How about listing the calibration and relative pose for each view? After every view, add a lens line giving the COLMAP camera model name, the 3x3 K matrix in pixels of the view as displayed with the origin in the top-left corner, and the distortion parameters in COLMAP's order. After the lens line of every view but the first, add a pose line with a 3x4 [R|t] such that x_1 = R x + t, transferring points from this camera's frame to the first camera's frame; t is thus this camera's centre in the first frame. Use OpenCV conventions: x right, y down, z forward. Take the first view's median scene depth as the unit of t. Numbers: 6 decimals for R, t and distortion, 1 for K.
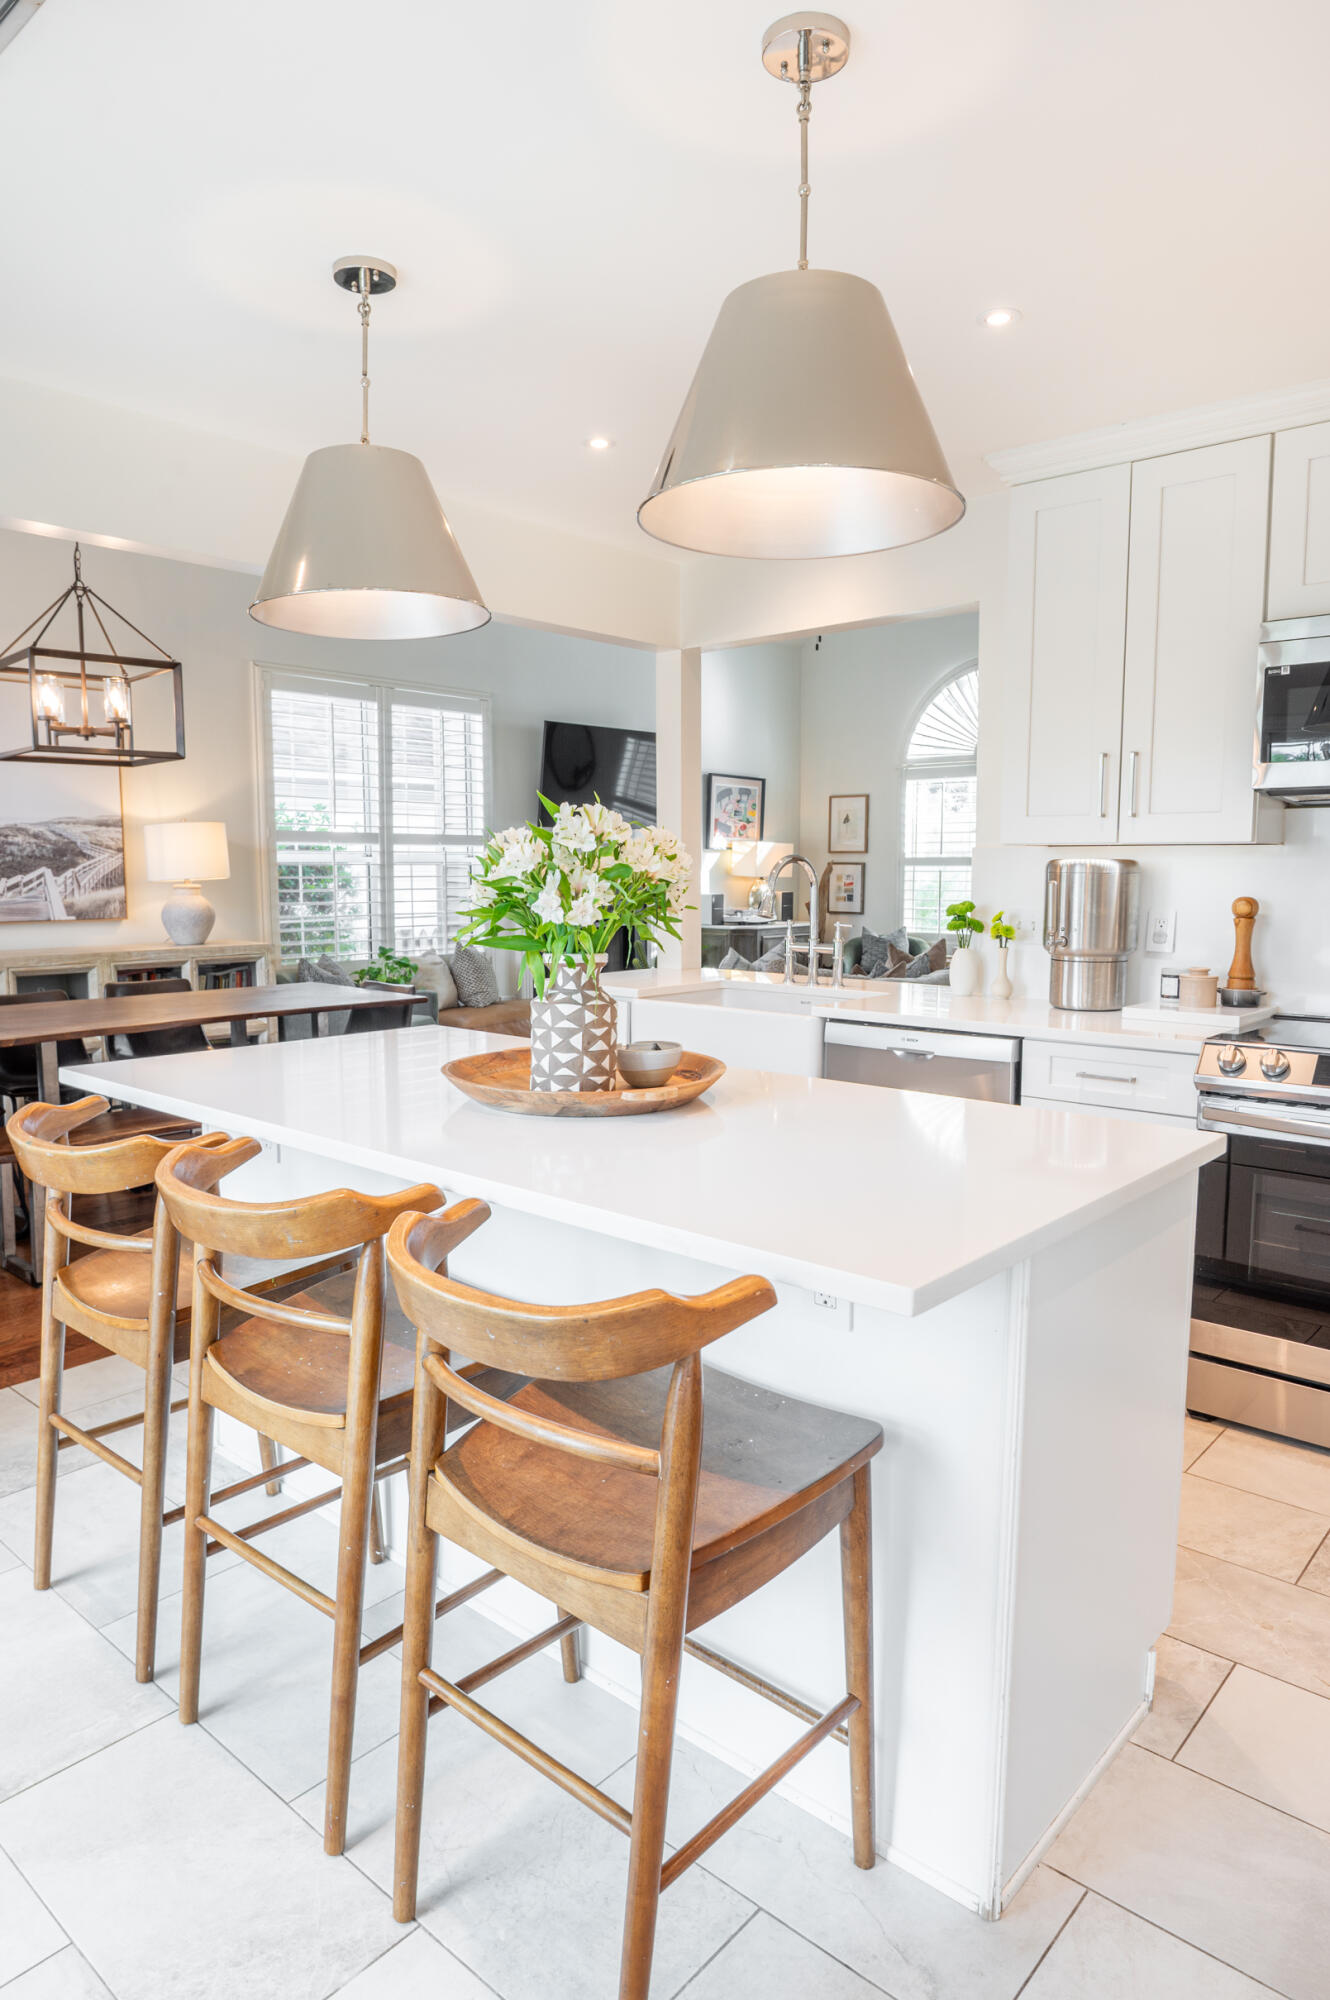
lens RADIAL K [[1232.5, 0, 658.6], [0, 1232.5, 1007.8], [0, 0, 1]] dist [-0.007895, -0.001494]
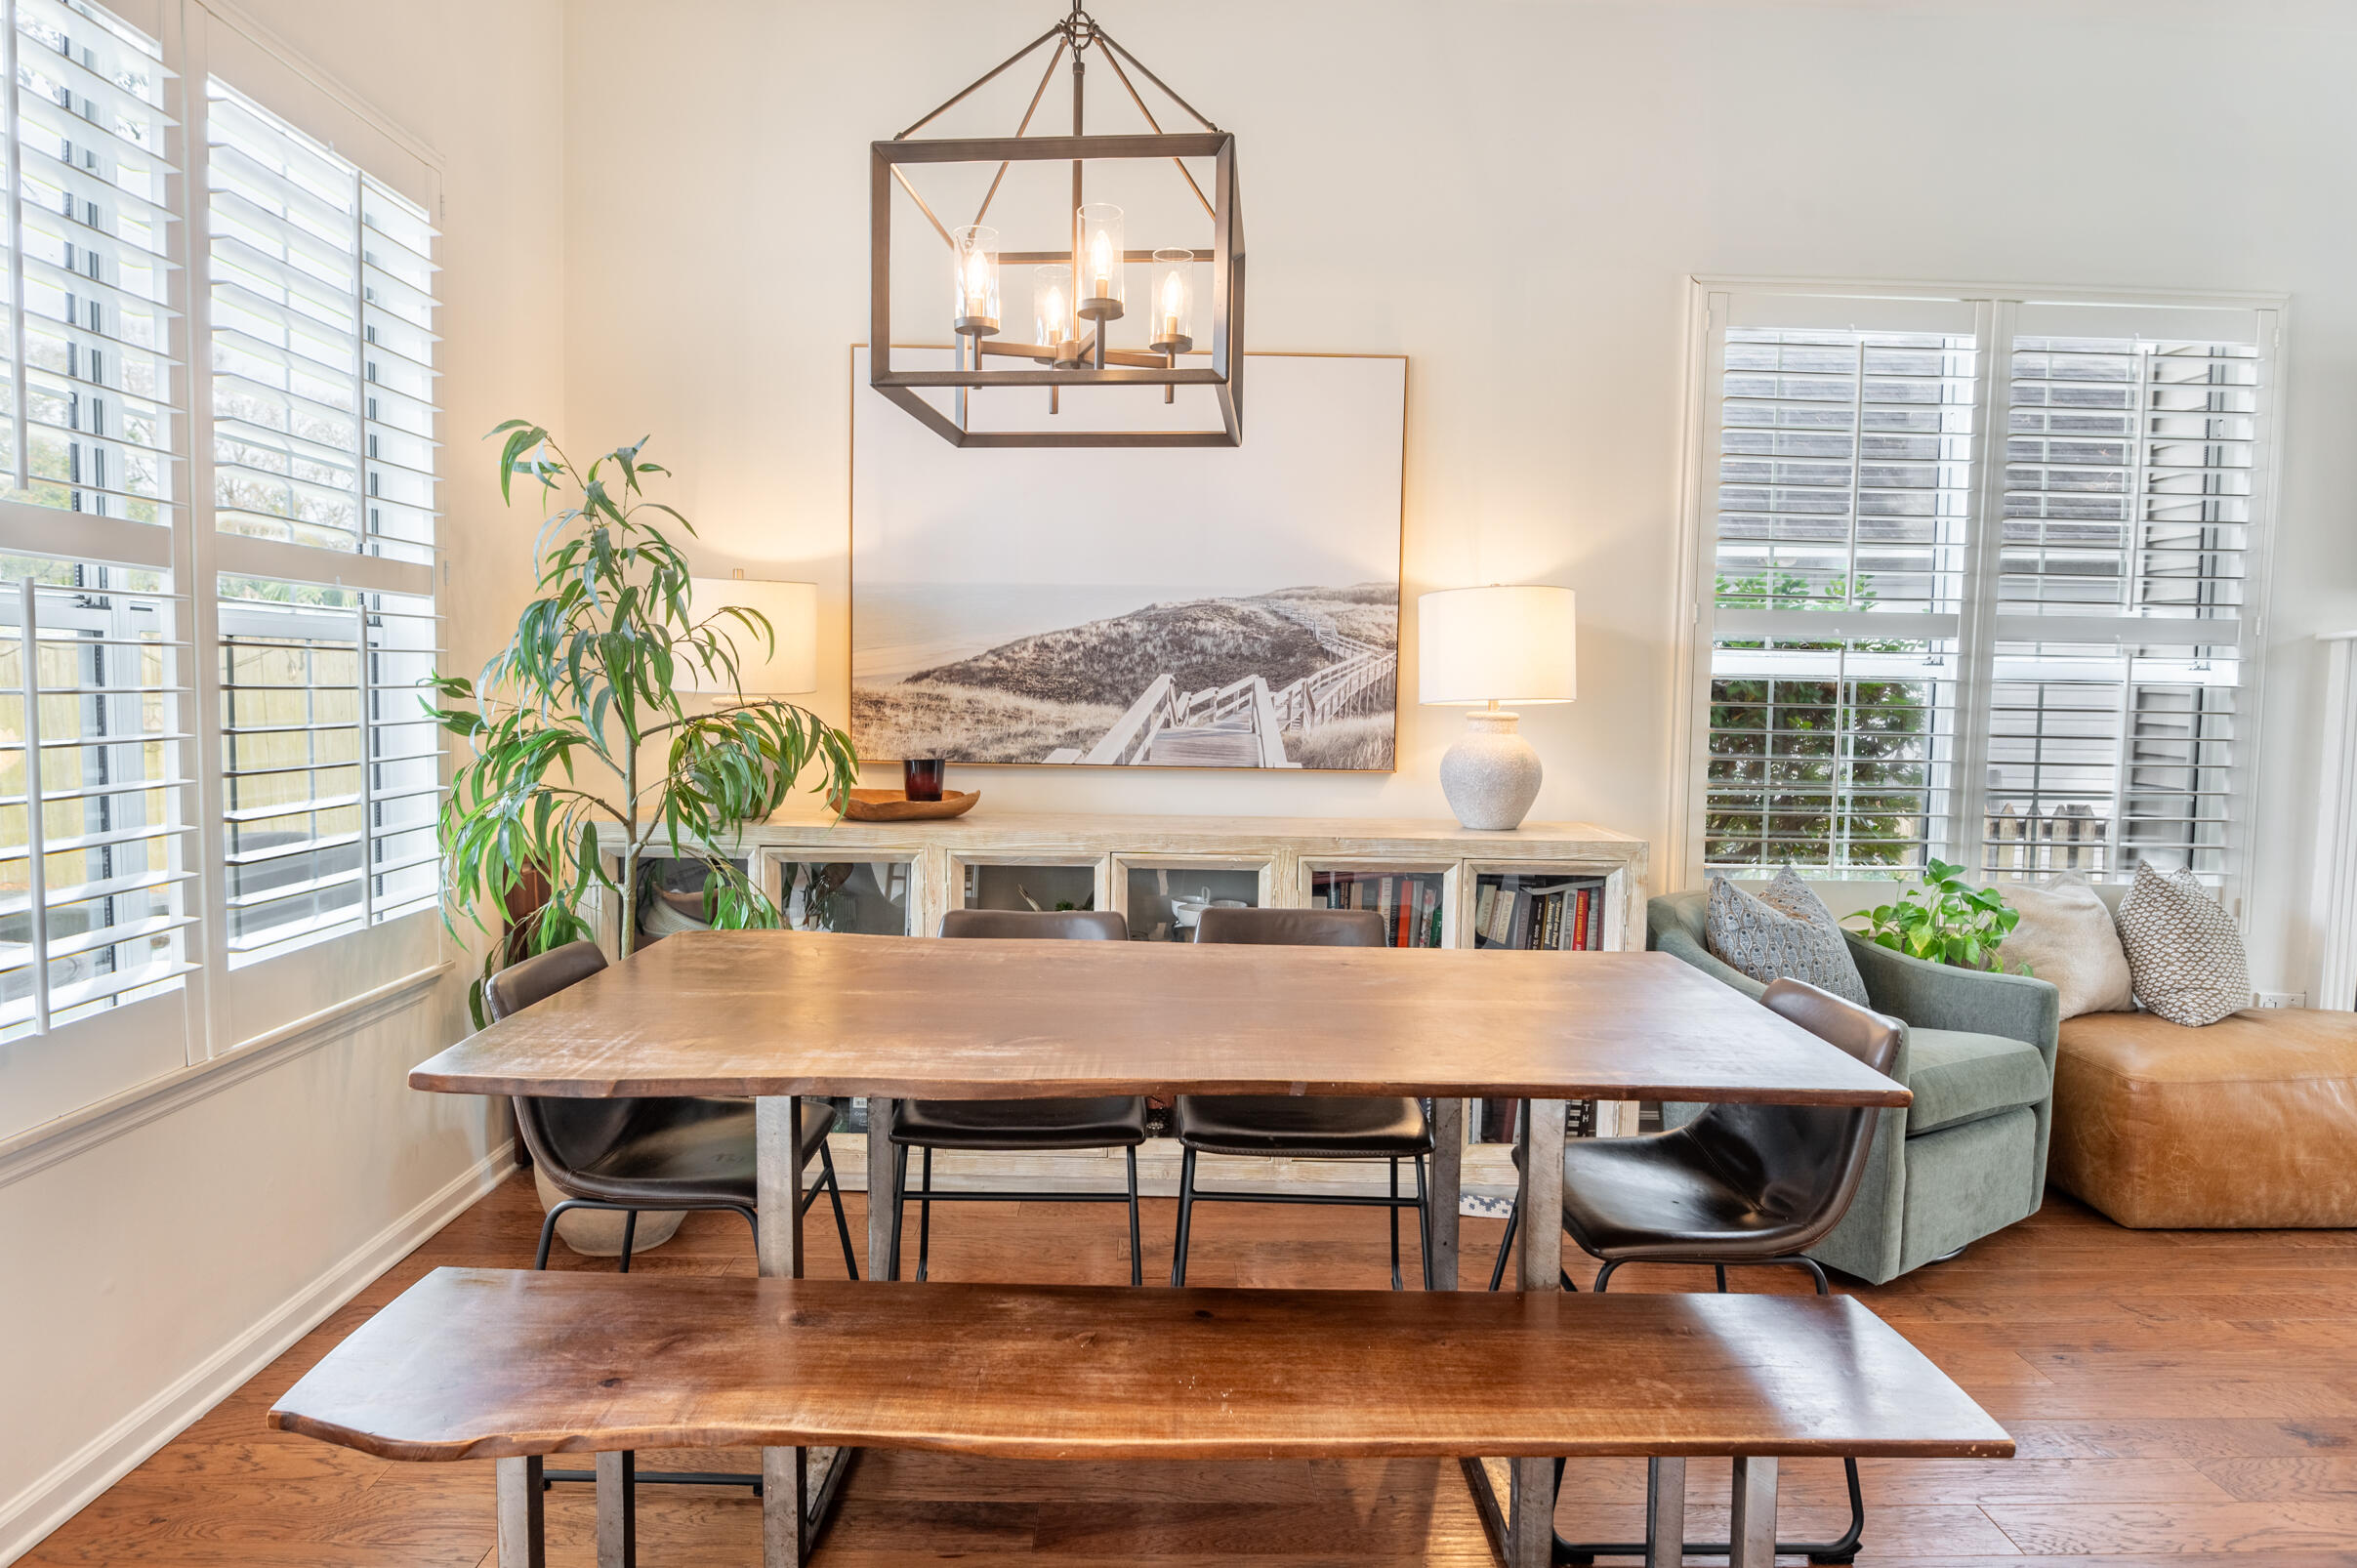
lens RADIAL K [[1354.8, 0, 1163.5], [0, 1354.8, 778.6], [0, 0, 1]] dist [-0.000193, -0.025255]
pose [[0.670006, 0.059898, -0.739936, -0.049535], [-0.100580, 0.994873, -0.010539, -0.046431], [0.735511, 0.081484, 0.672595, 0.460107]]
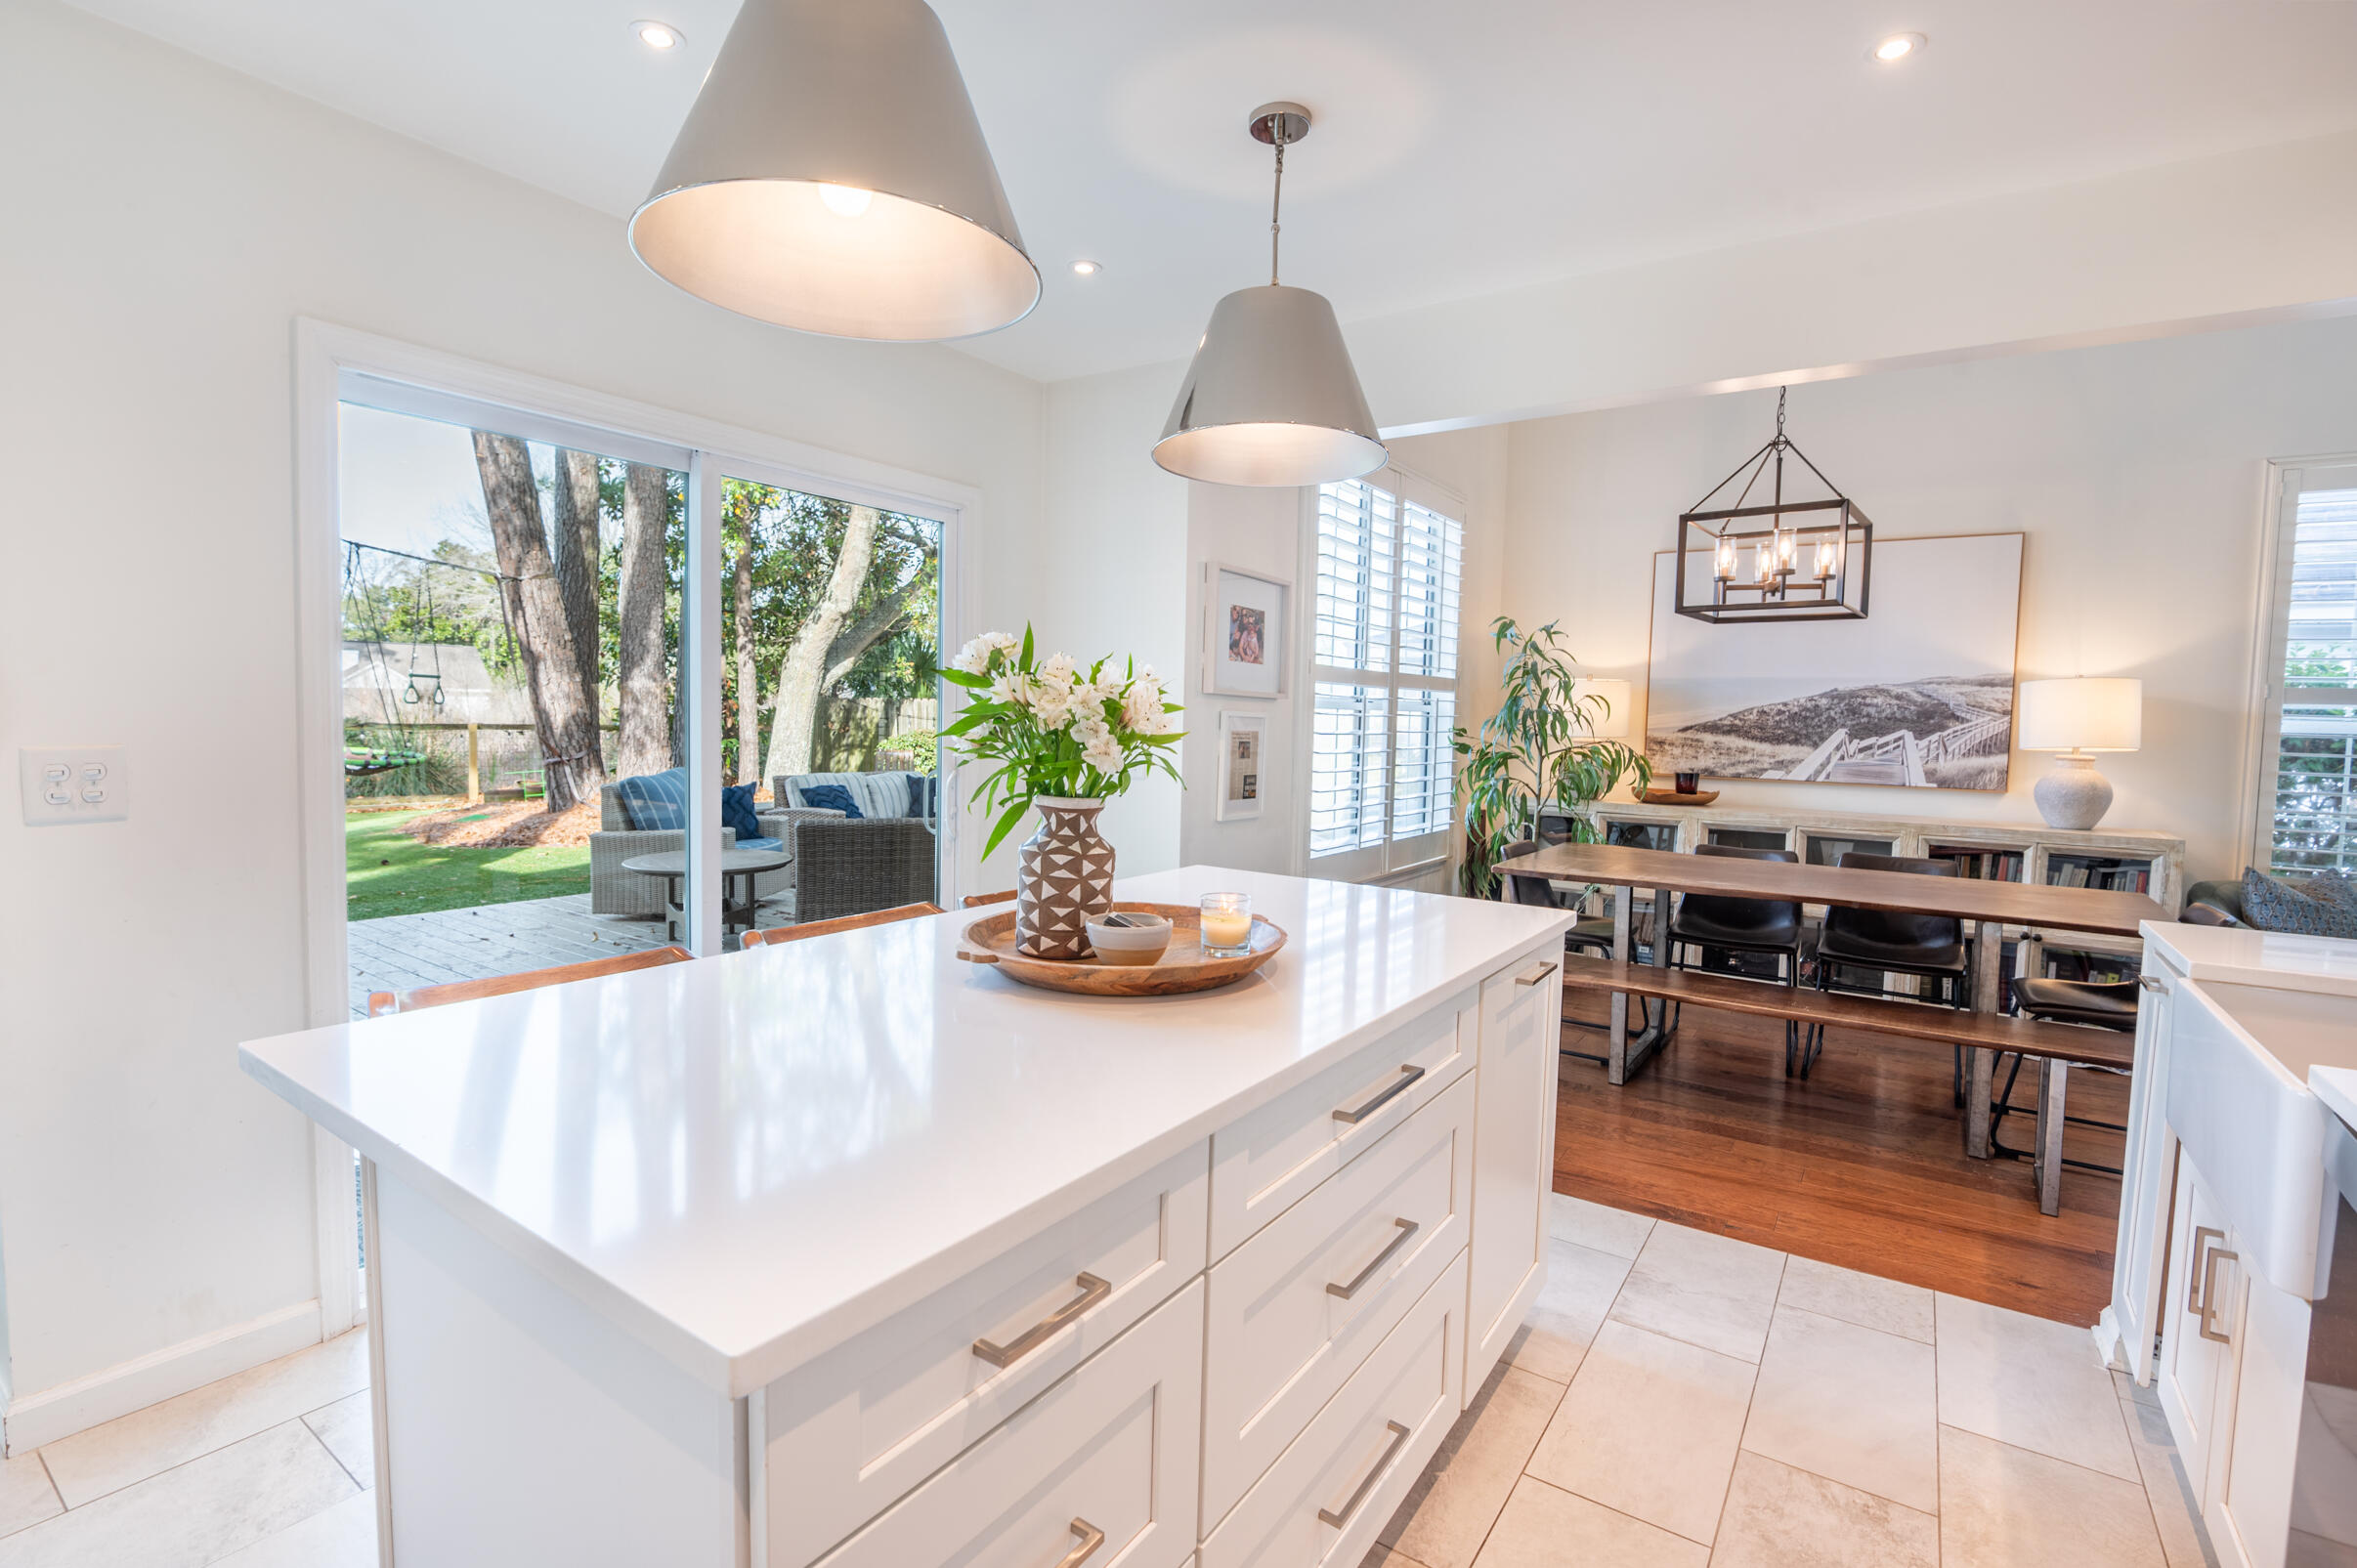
lens RADIAL K [[1087.2, 0, 1172.6], [0, 1087.2, 779.5], [0, 0, 1]] dist [-0.005042, -0.010376]
pose [[0.122762, 0.060150, -0.990612, 0.219661], [-0.137211, 0.989604, 0.043085, -0.029123], [0.982905, 0.130634, 0.129739, 0.285015]]
